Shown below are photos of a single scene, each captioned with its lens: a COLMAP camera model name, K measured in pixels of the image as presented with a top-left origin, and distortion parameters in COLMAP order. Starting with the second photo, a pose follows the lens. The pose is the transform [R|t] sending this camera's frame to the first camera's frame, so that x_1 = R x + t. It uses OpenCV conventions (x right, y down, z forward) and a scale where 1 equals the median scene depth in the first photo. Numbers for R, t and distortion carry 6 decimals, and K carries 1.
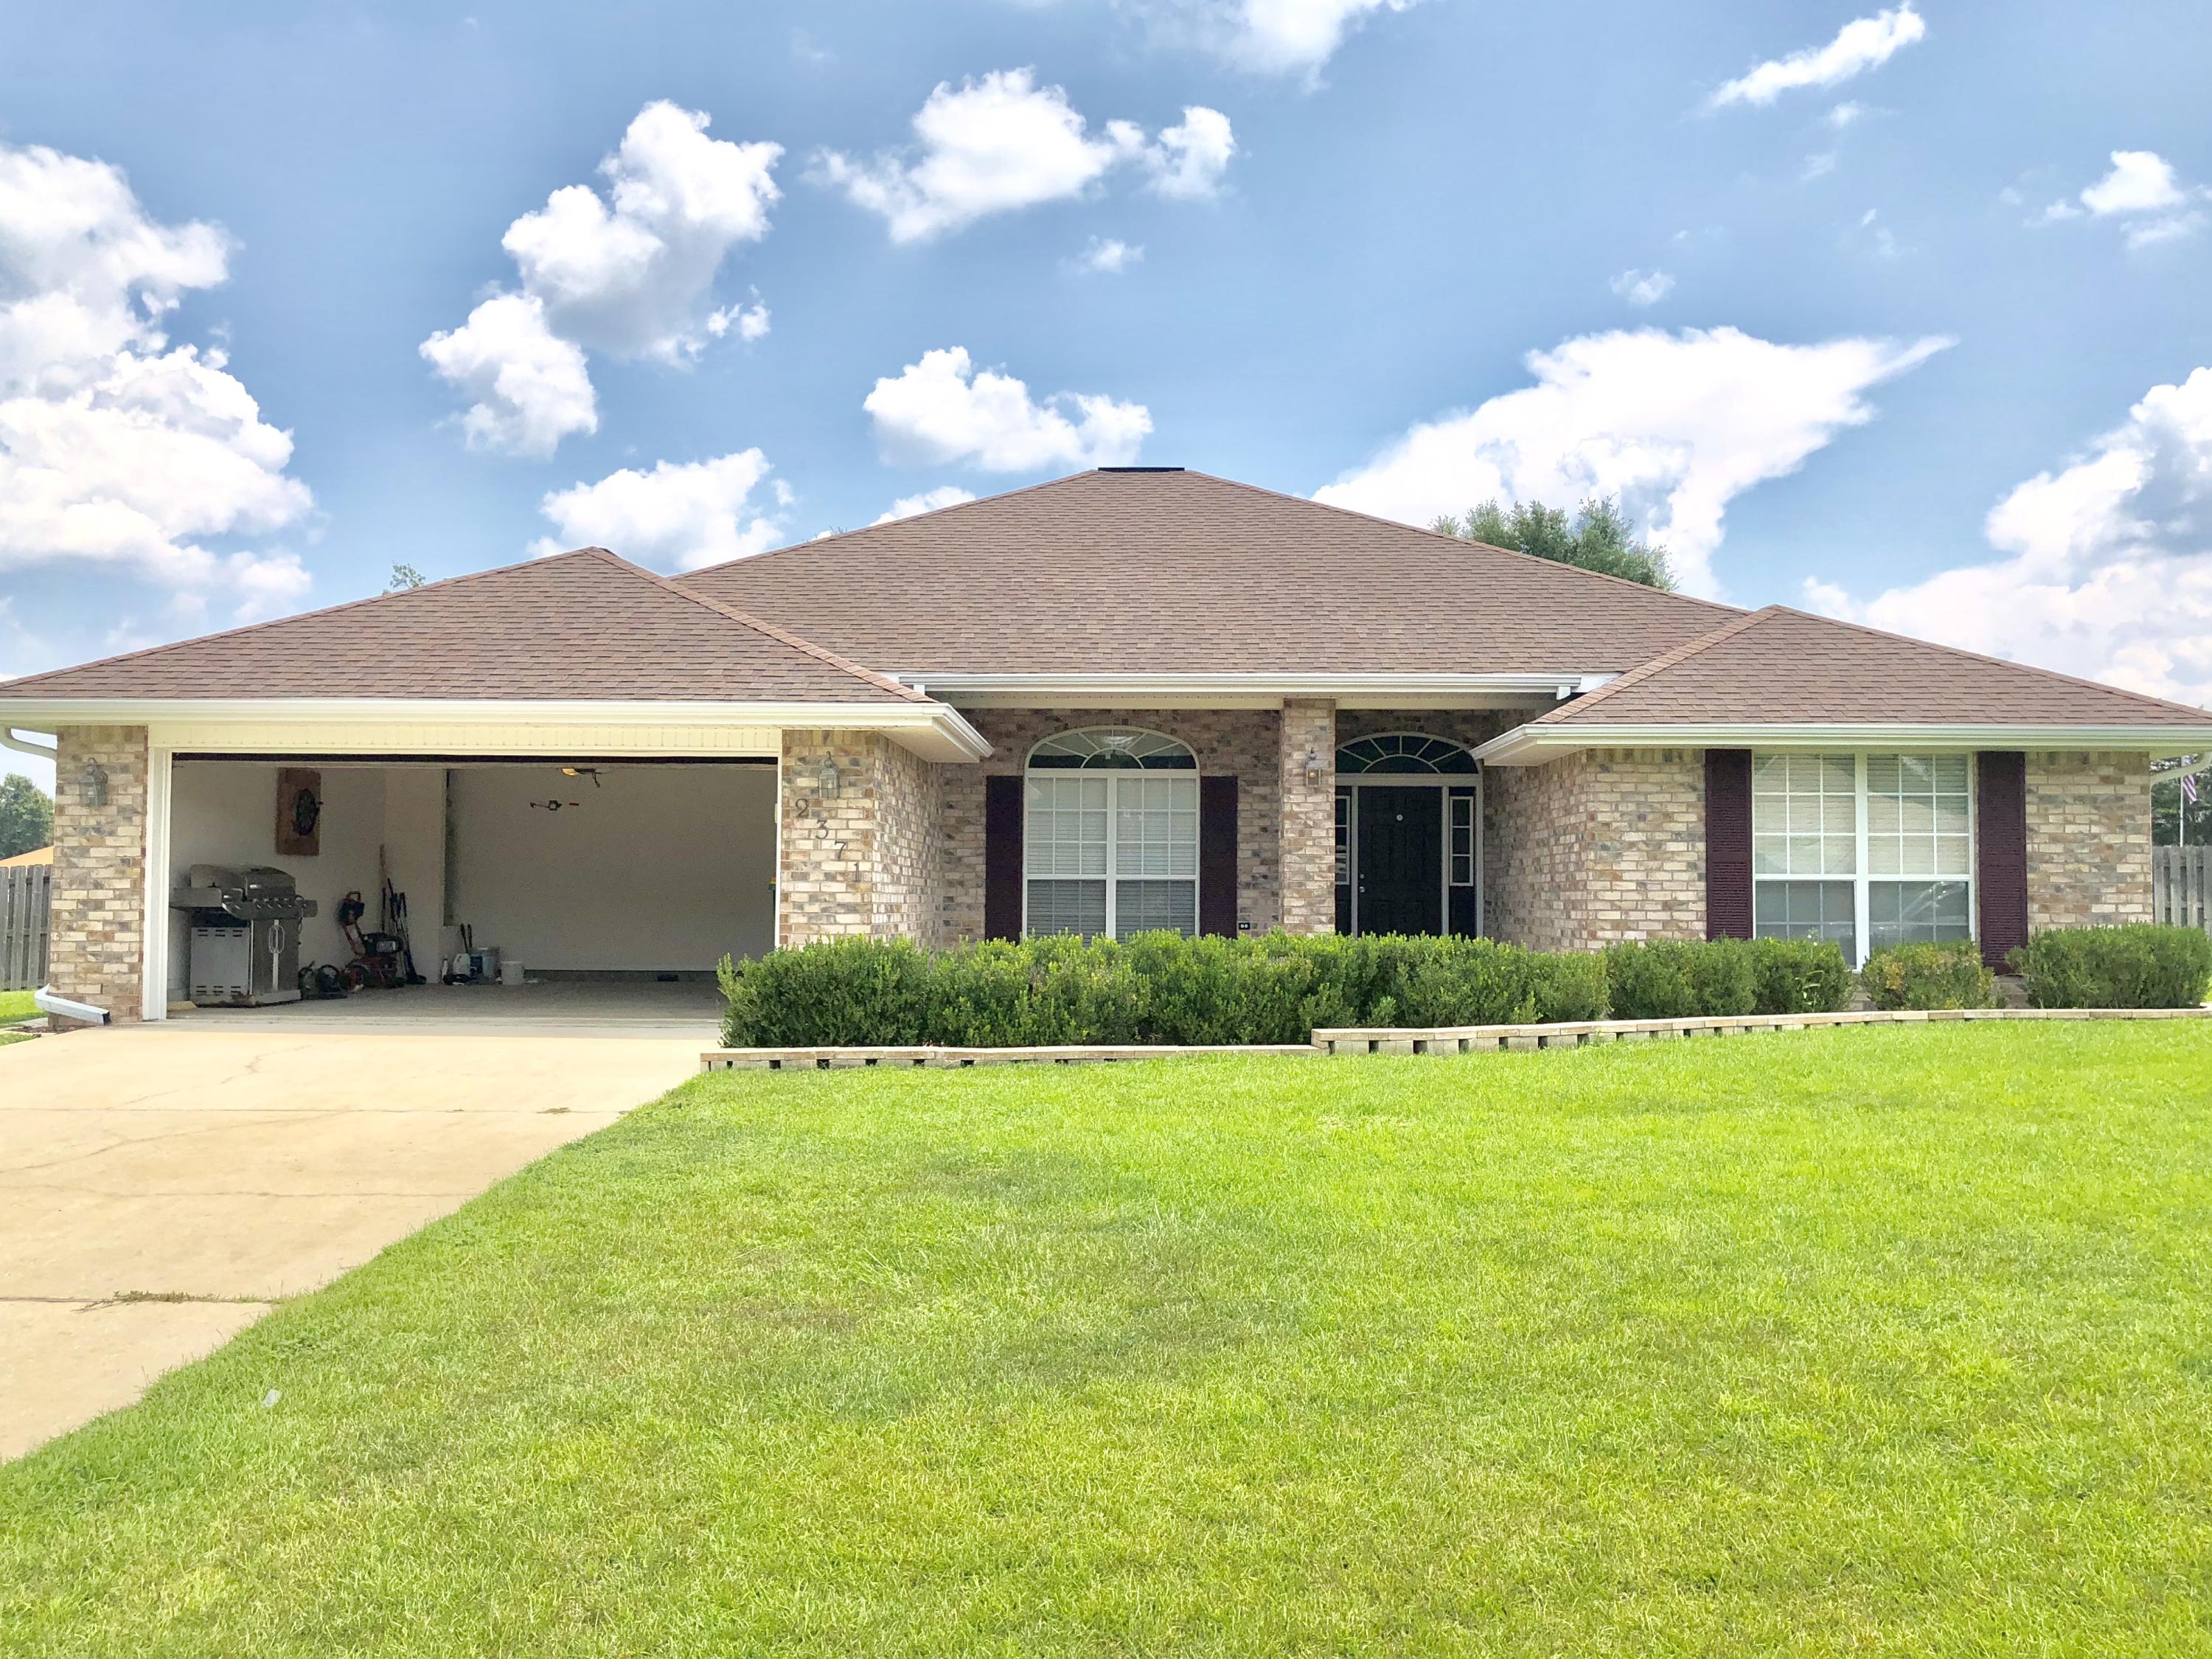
lens RADIAL K [[1827.9, 0, 1075.8], [0, 1827.9, 820.5], [0, 0, 1]] dist [0.100255, -0.209497]
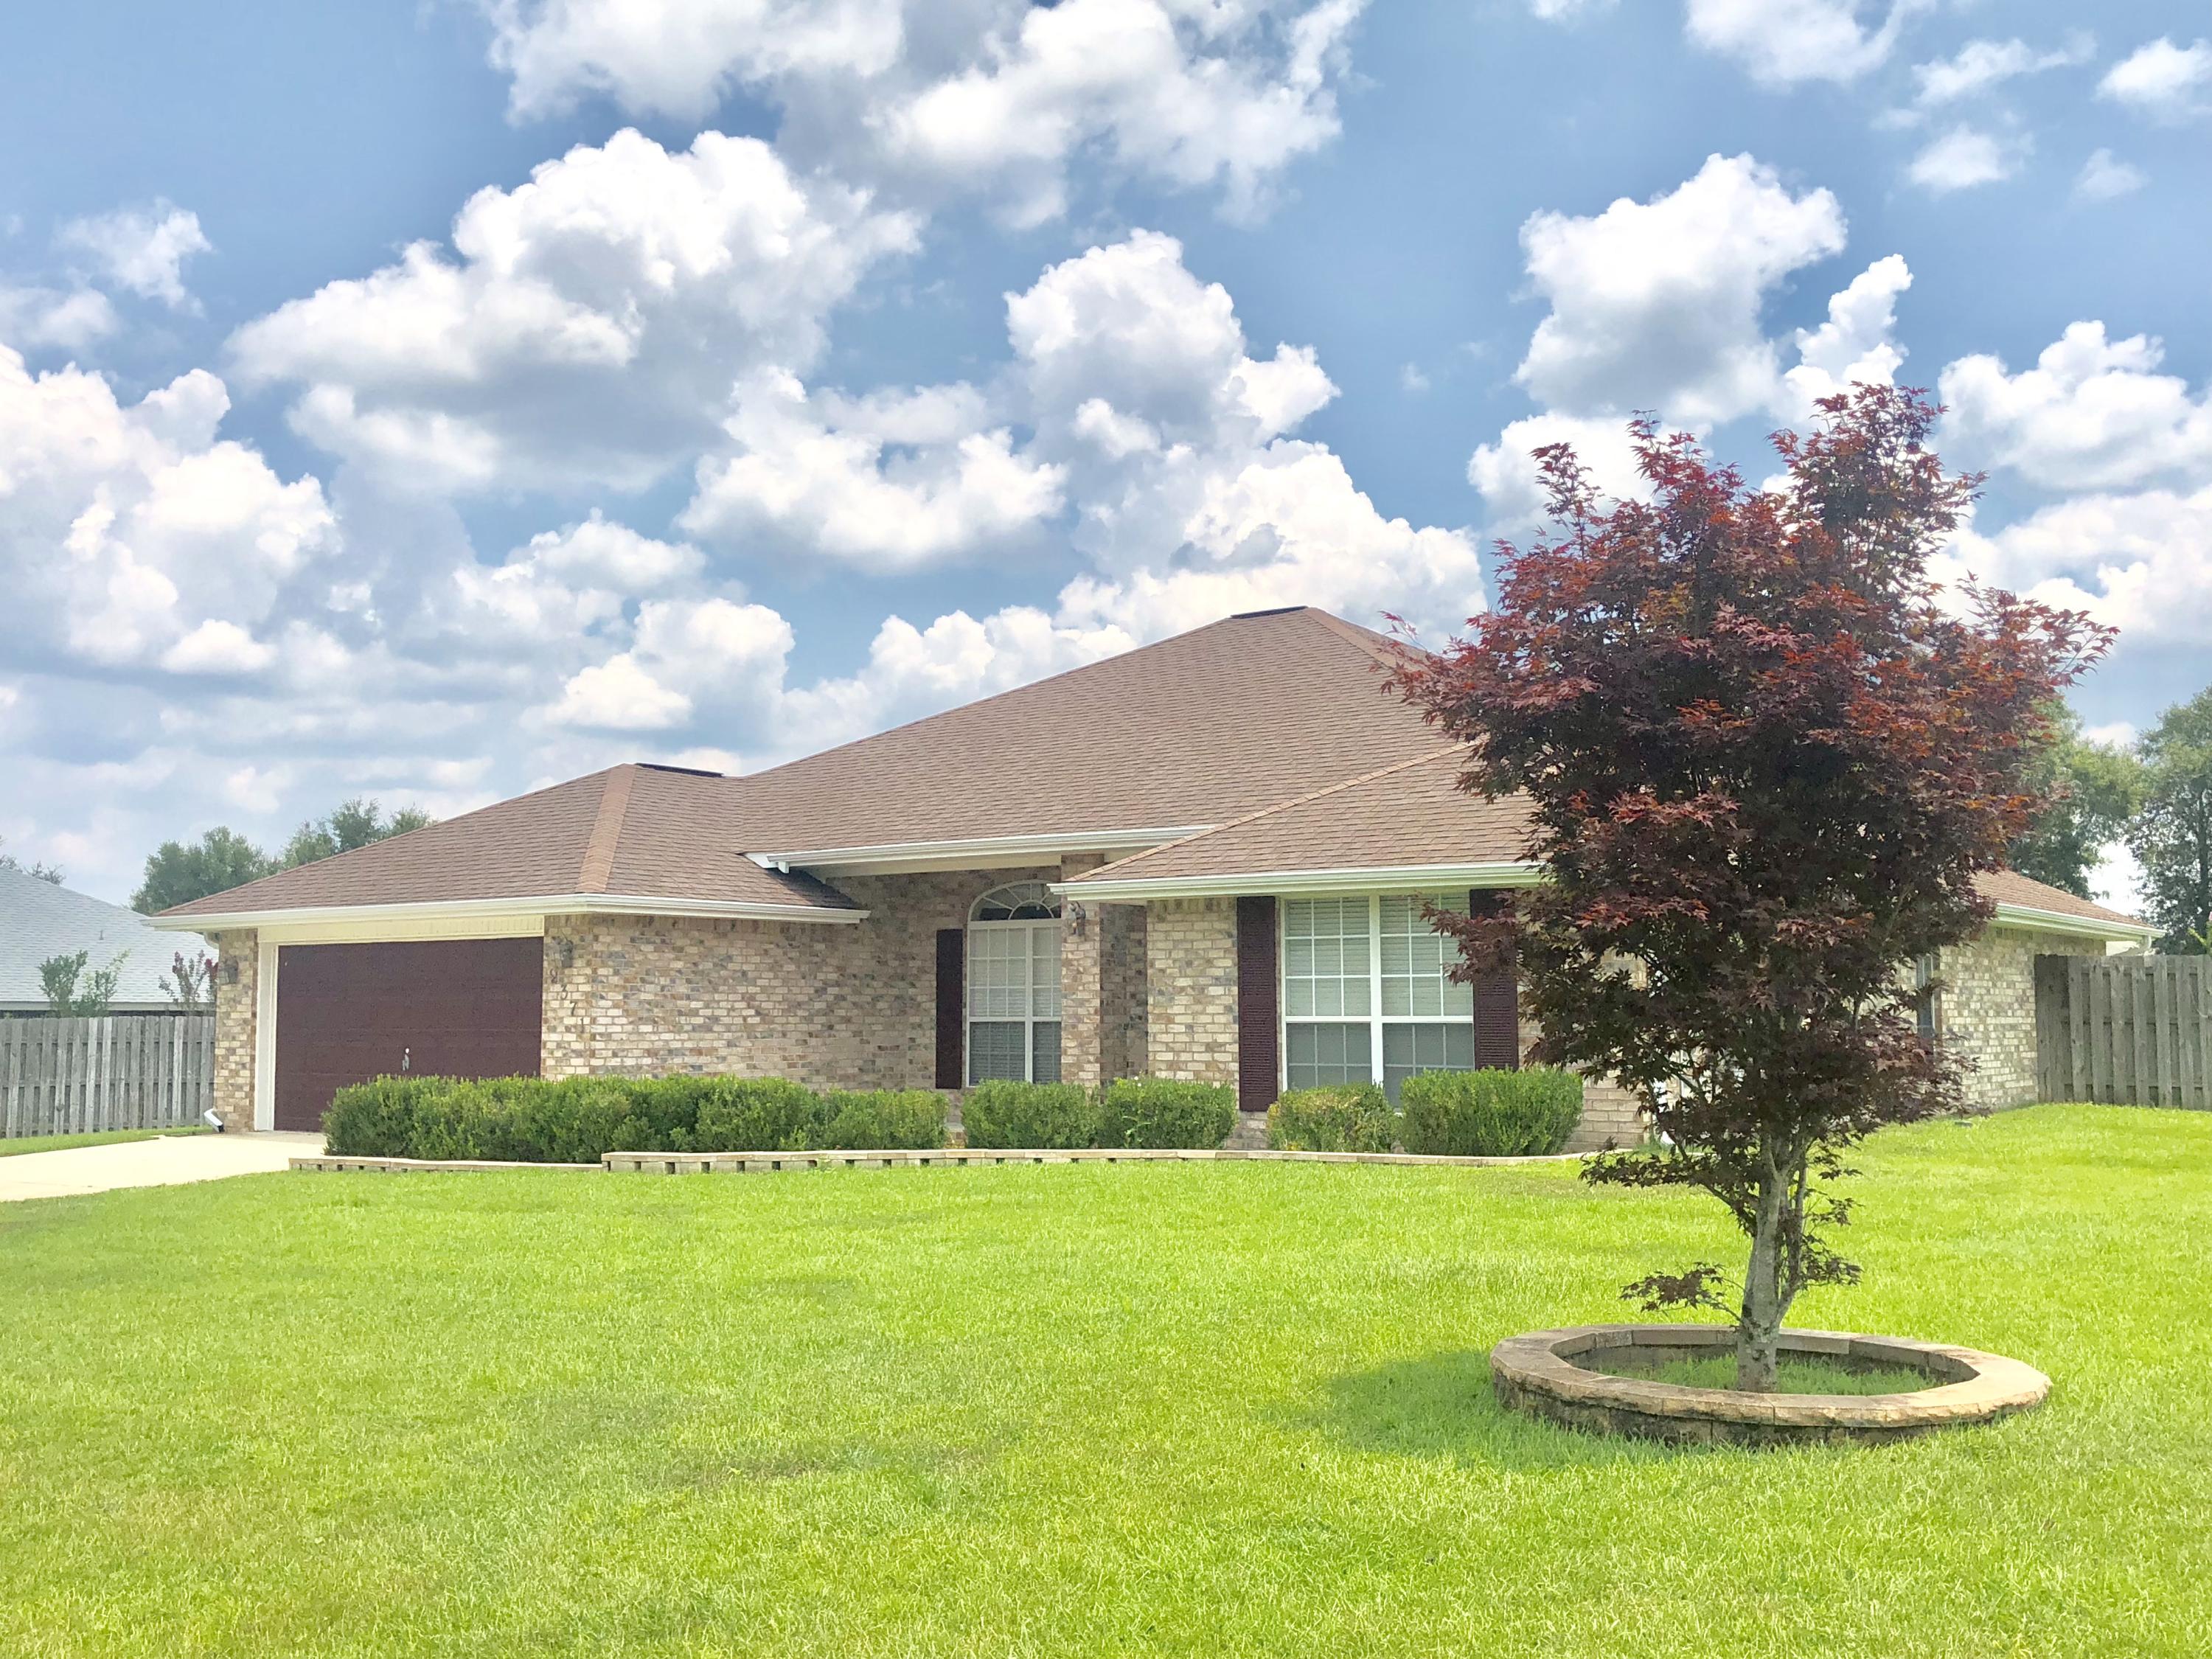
lens RADIAL K [[2166.2, 0, 1106.0], [0, 2166.2, 829.5], [0, 0, 1]] dist [0.196984, -0.713111]
pose [[0.830782, -0.057150, -0.553656, 0.963185], [0.032376, 0.997992, -0.054435, -0.012230], [0.555656, 0.027299, 0.830964, -0.065292]]
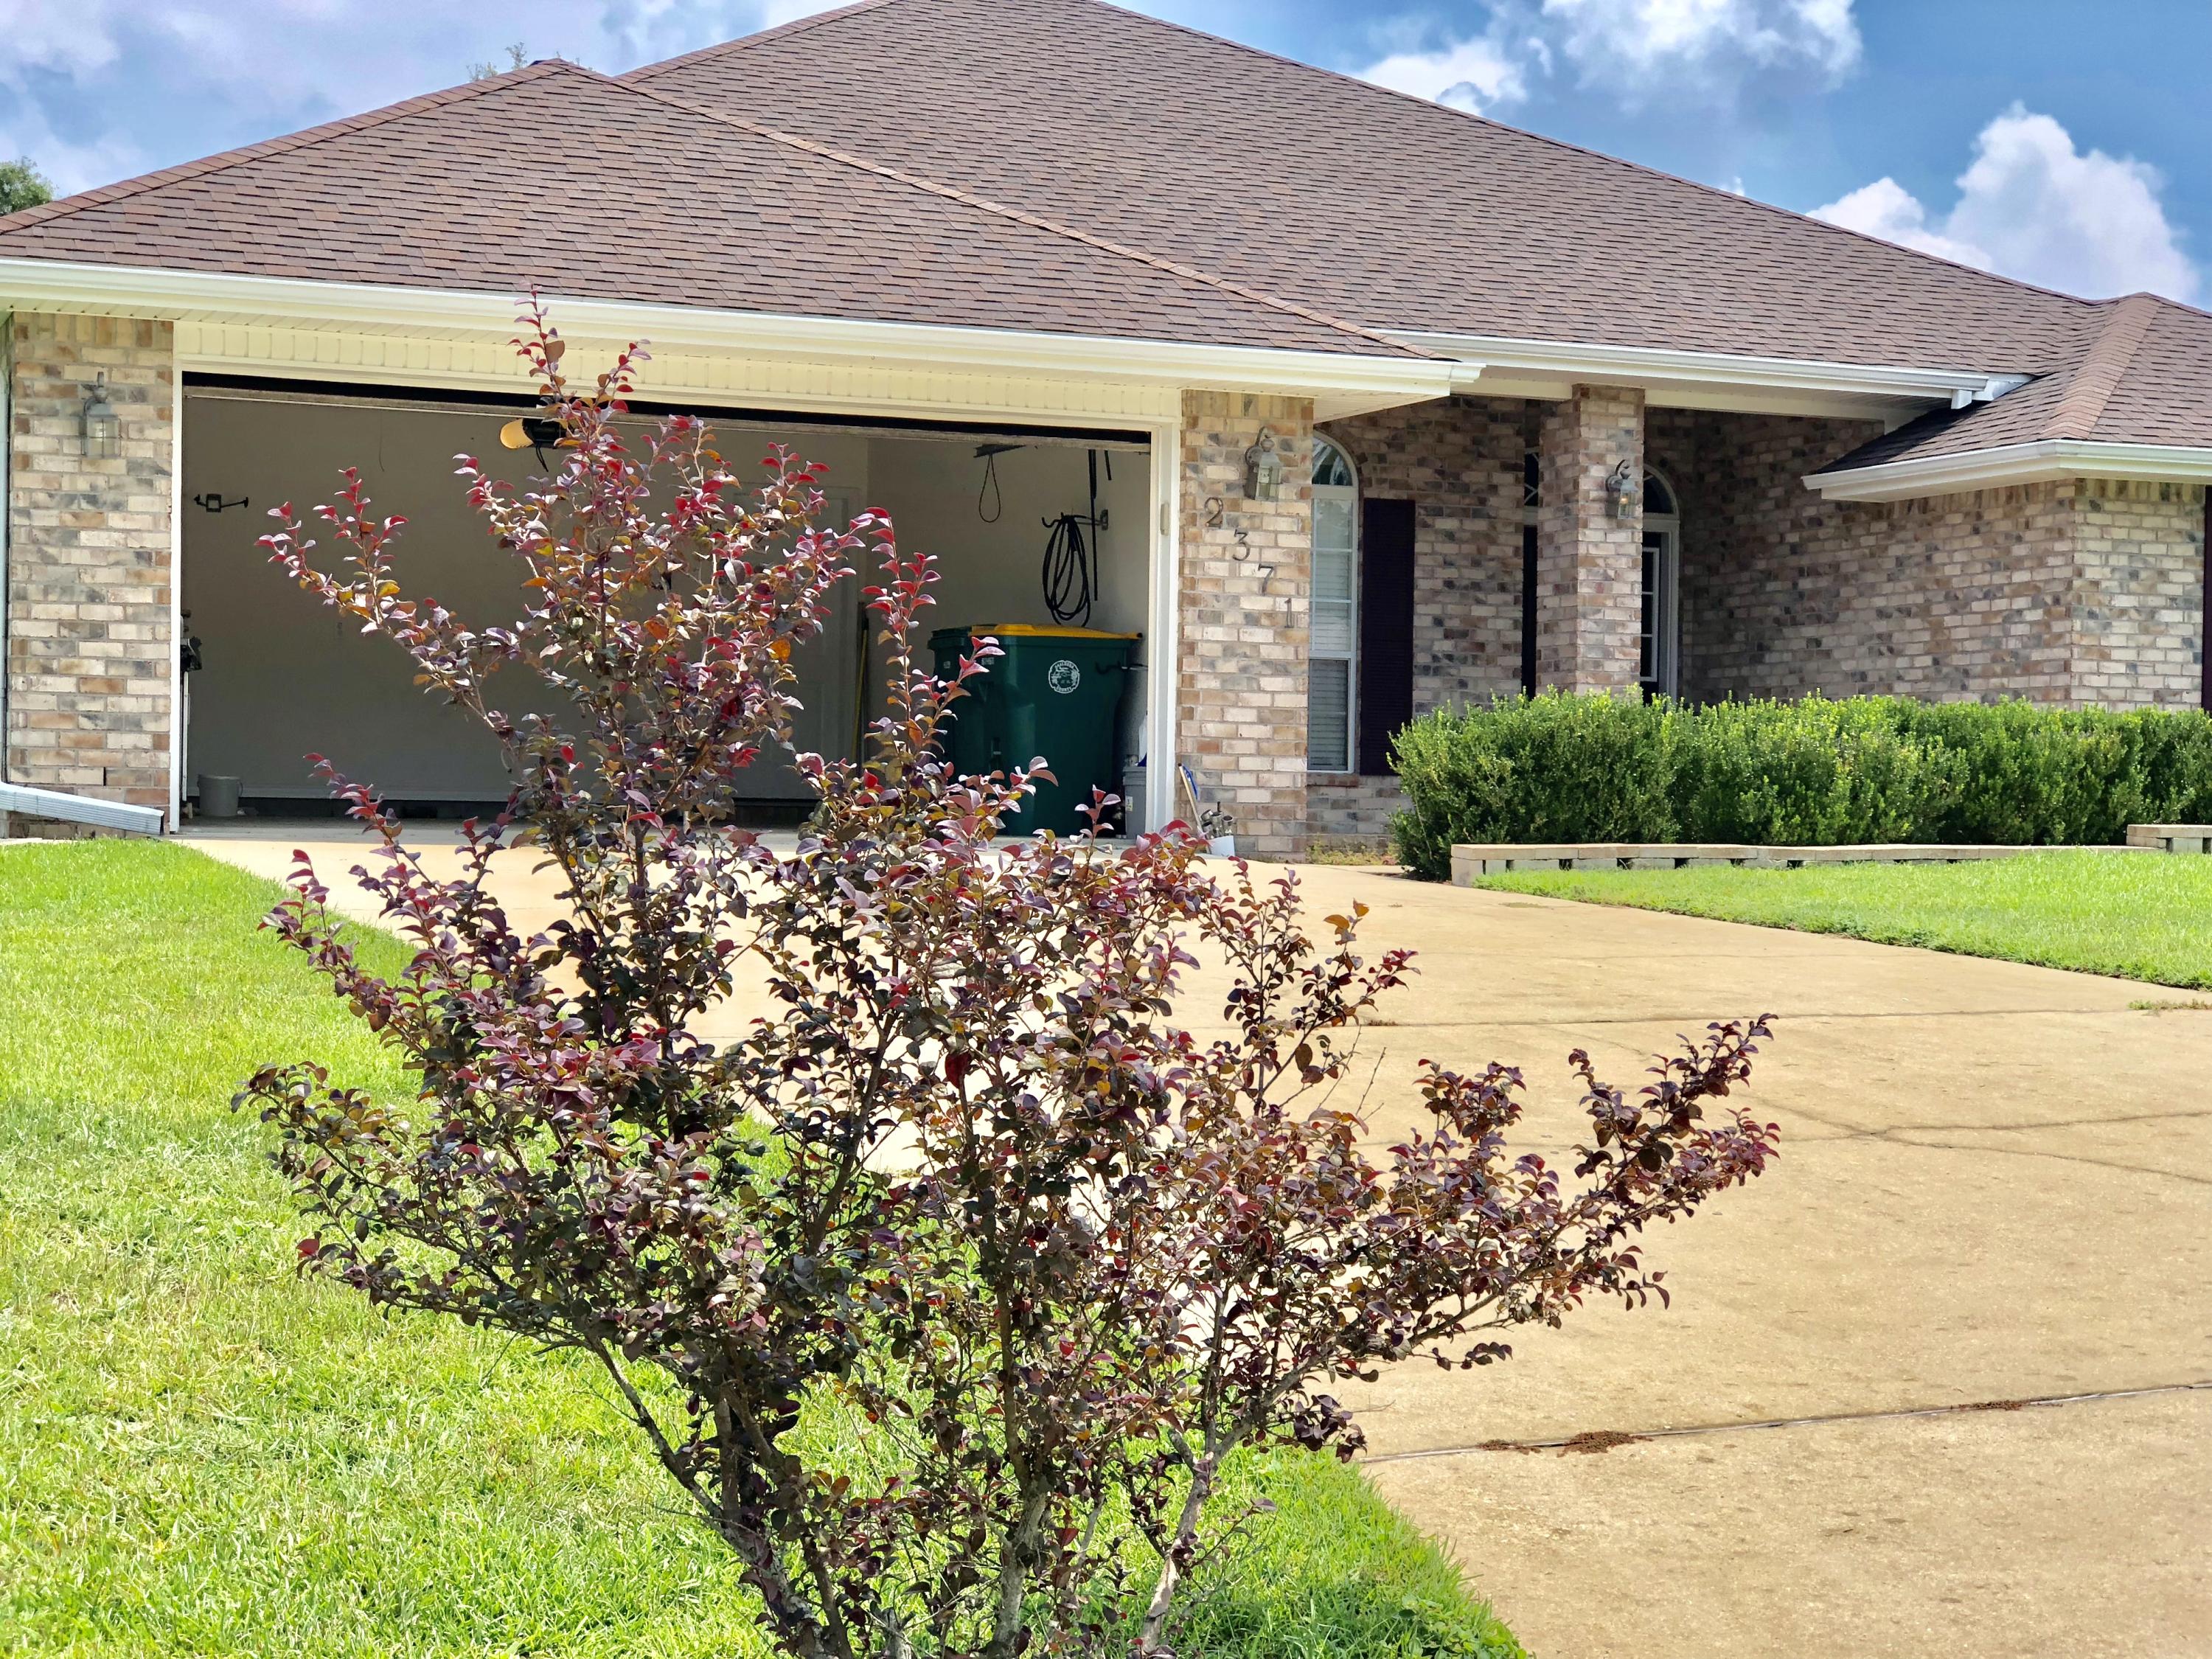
lens RADIAL K [[3587.8, 0, 1068.5], [0, 3587.8, 838.8], [0, 0, 1]] dist [-0.055058, 0.736372]
pose [[0.910568, 0.004442, 0.413334, -0.670992], [-0.027242, 0.998413, 0.049284, 0.044264], [-0.412460, -0.056137, 0.909245, -0.132260]]
